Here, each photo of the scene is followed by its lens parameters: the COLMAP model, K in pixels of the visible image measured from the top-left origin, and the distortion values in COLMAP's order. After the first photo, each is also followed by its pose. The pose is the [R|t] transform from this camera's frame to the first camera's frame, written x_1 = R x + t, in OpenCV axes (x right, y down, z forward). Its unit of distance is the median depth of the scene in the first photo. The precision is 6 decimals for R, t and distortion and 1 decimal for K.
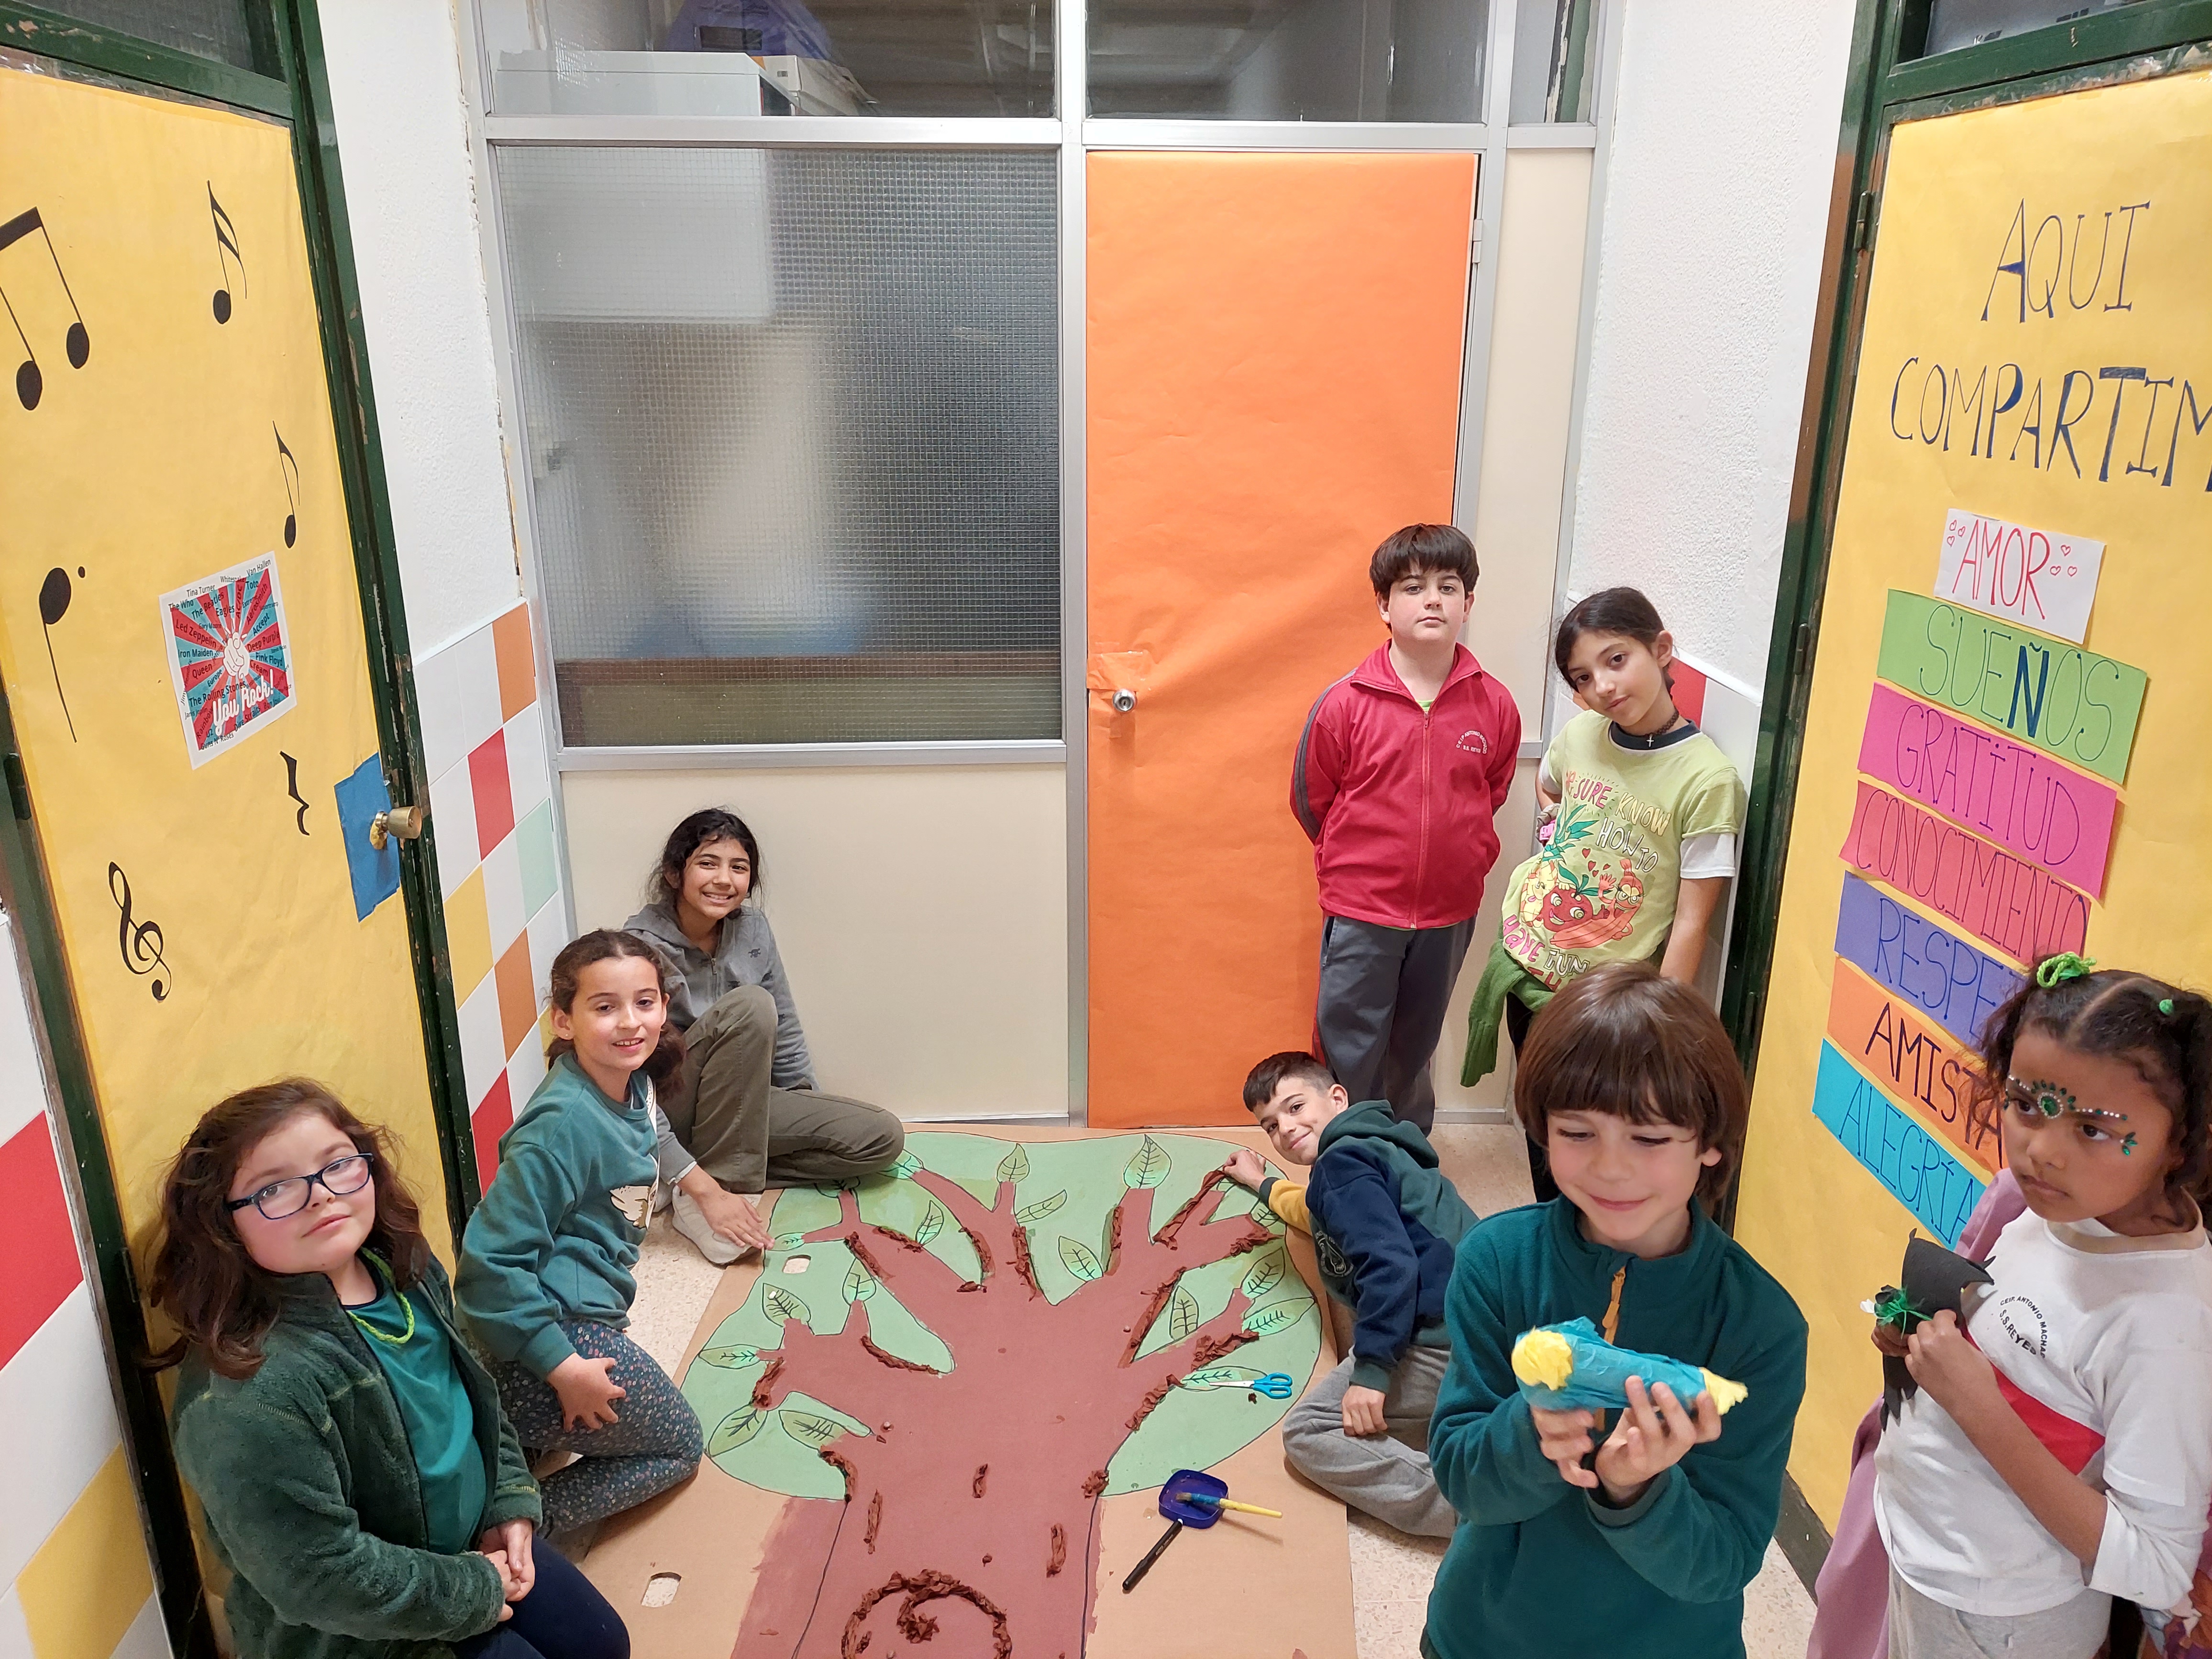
lens RADIAL K [[1567.8, 0, 1104.2], [0, 1567.8, 820.0], [0, 0, 1]] dist [0.058878, -0.062302]
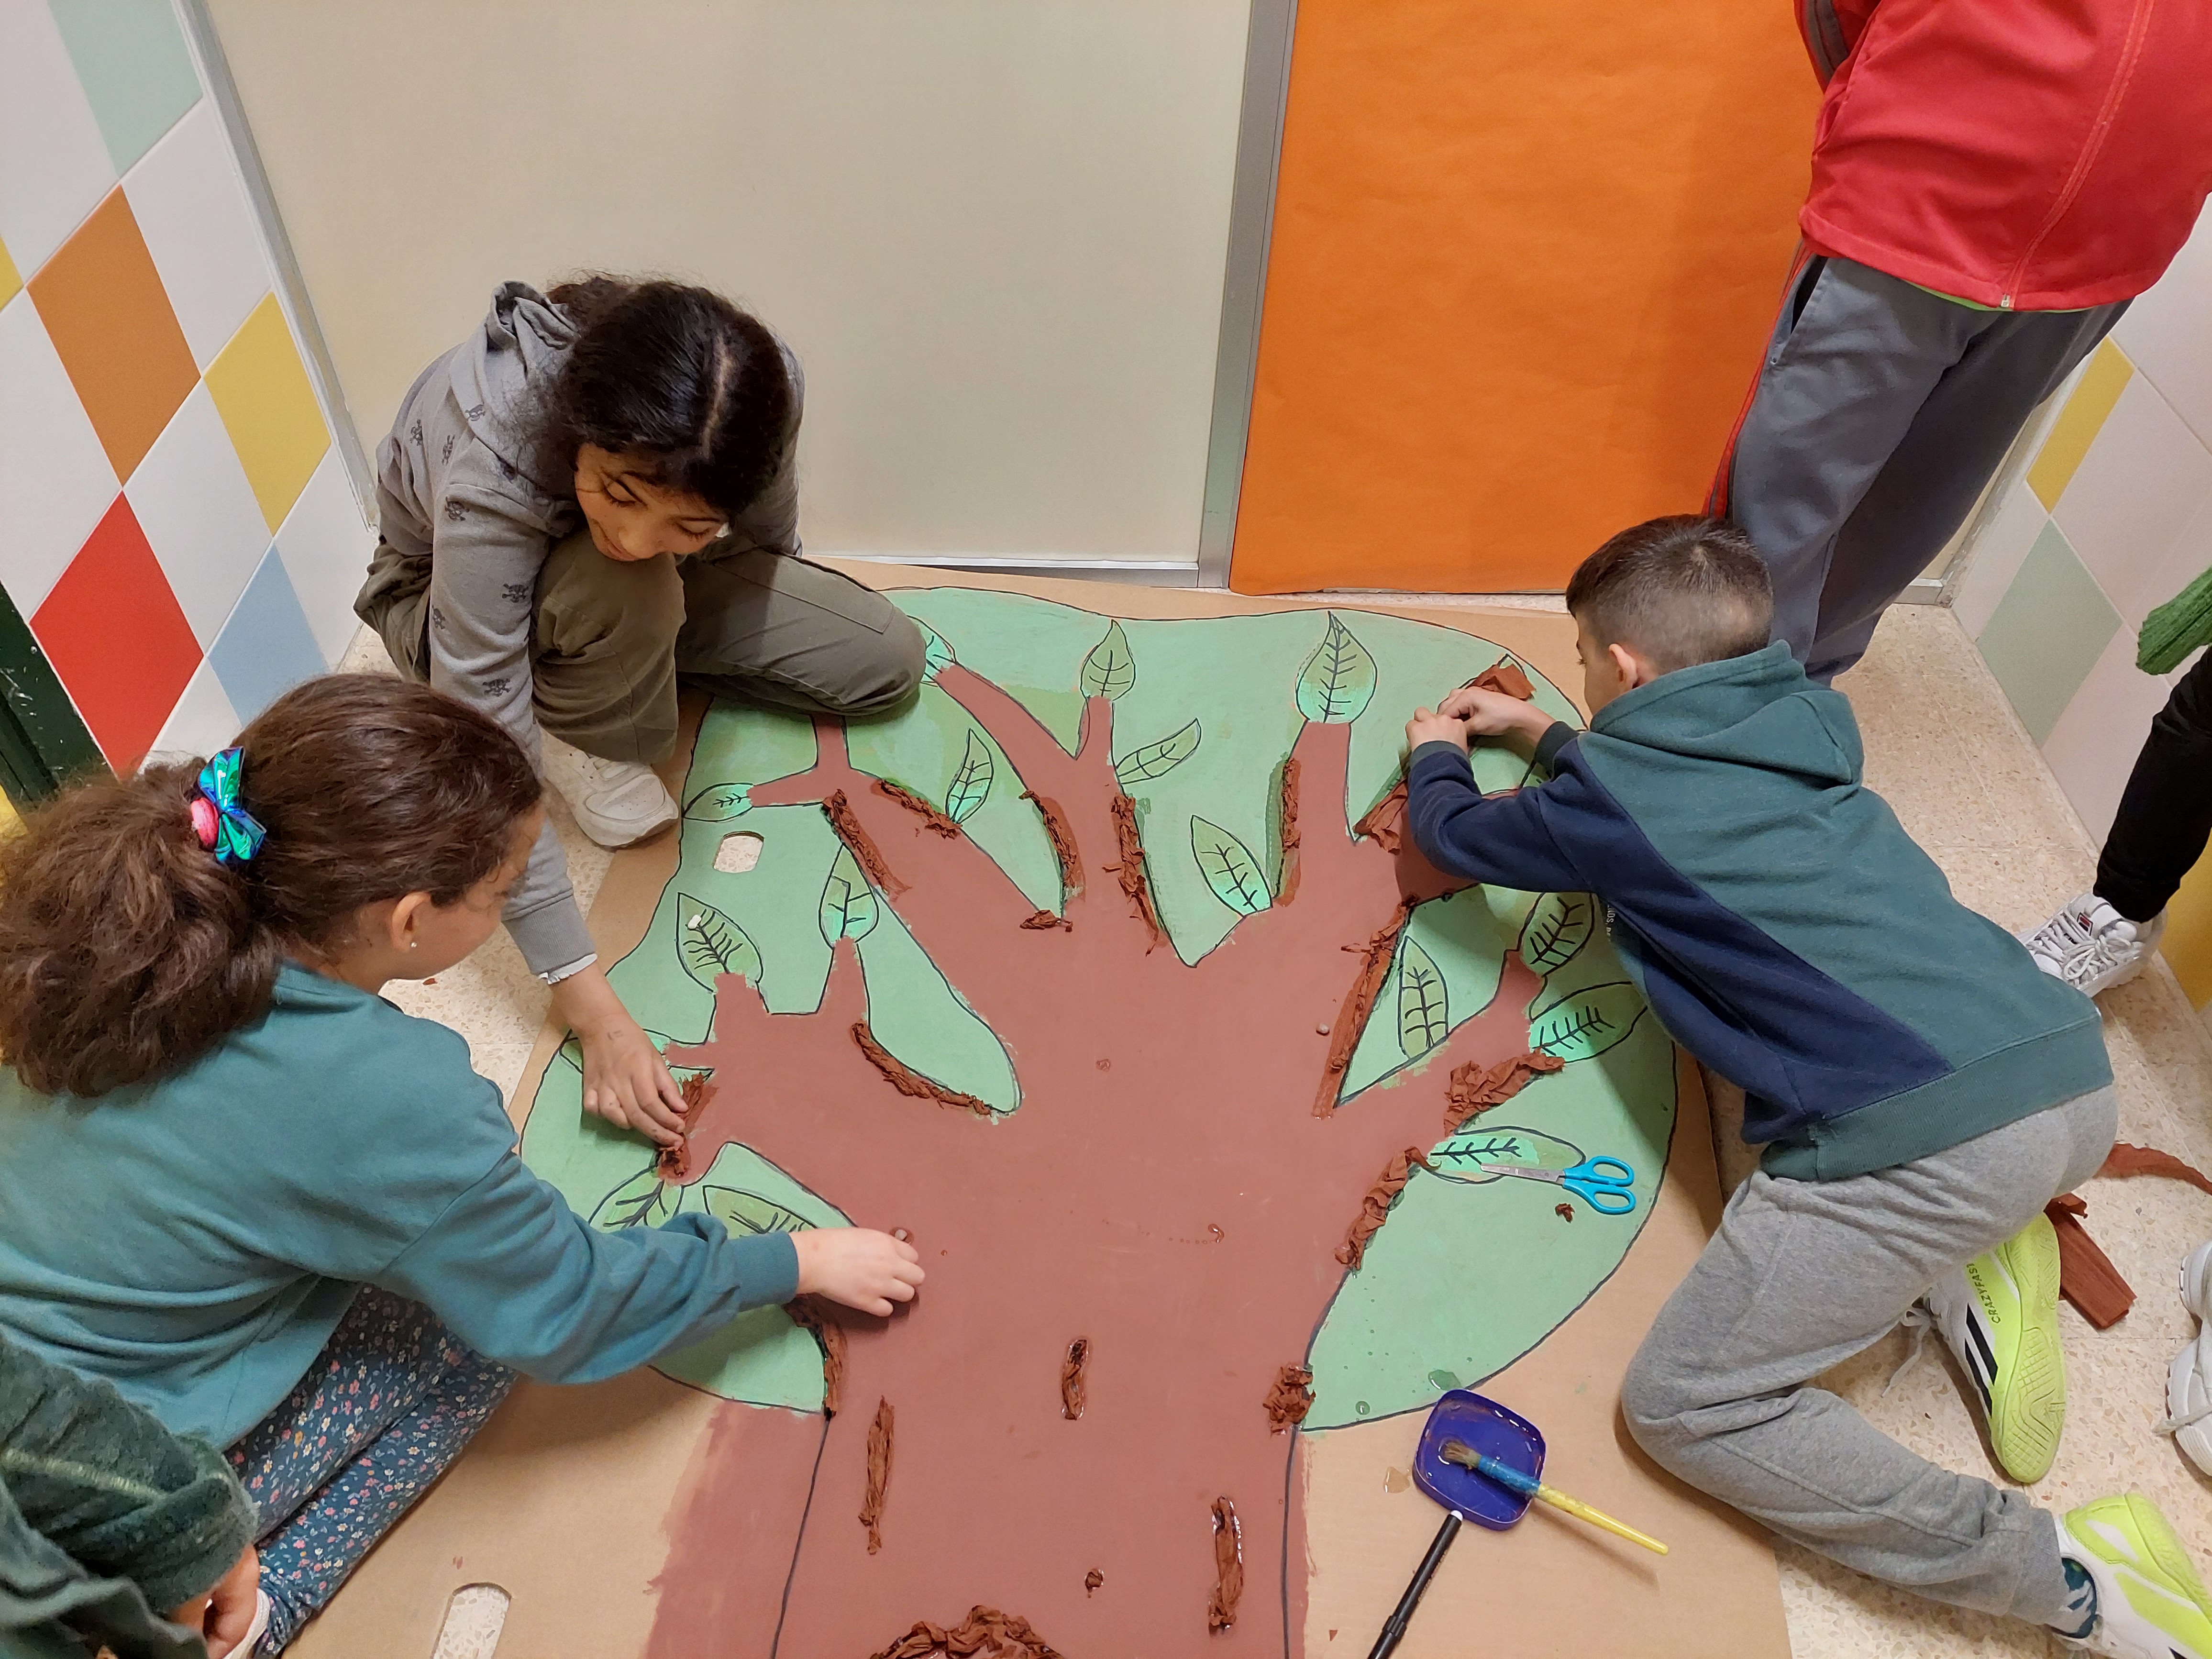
lens RADIAL K [[1567.8, 0, 1109.6], [0, 1567.8, 828.4], [0, 0, 1]] dist [0.058878, -0.062302]
pose [[0.998573, 0.052161, 0.011431, -0.070004], [-0.051484, 0.883634, 0.465339, 0.000801], [0.014171, -0.465263, 0.885059, 0.518431]]
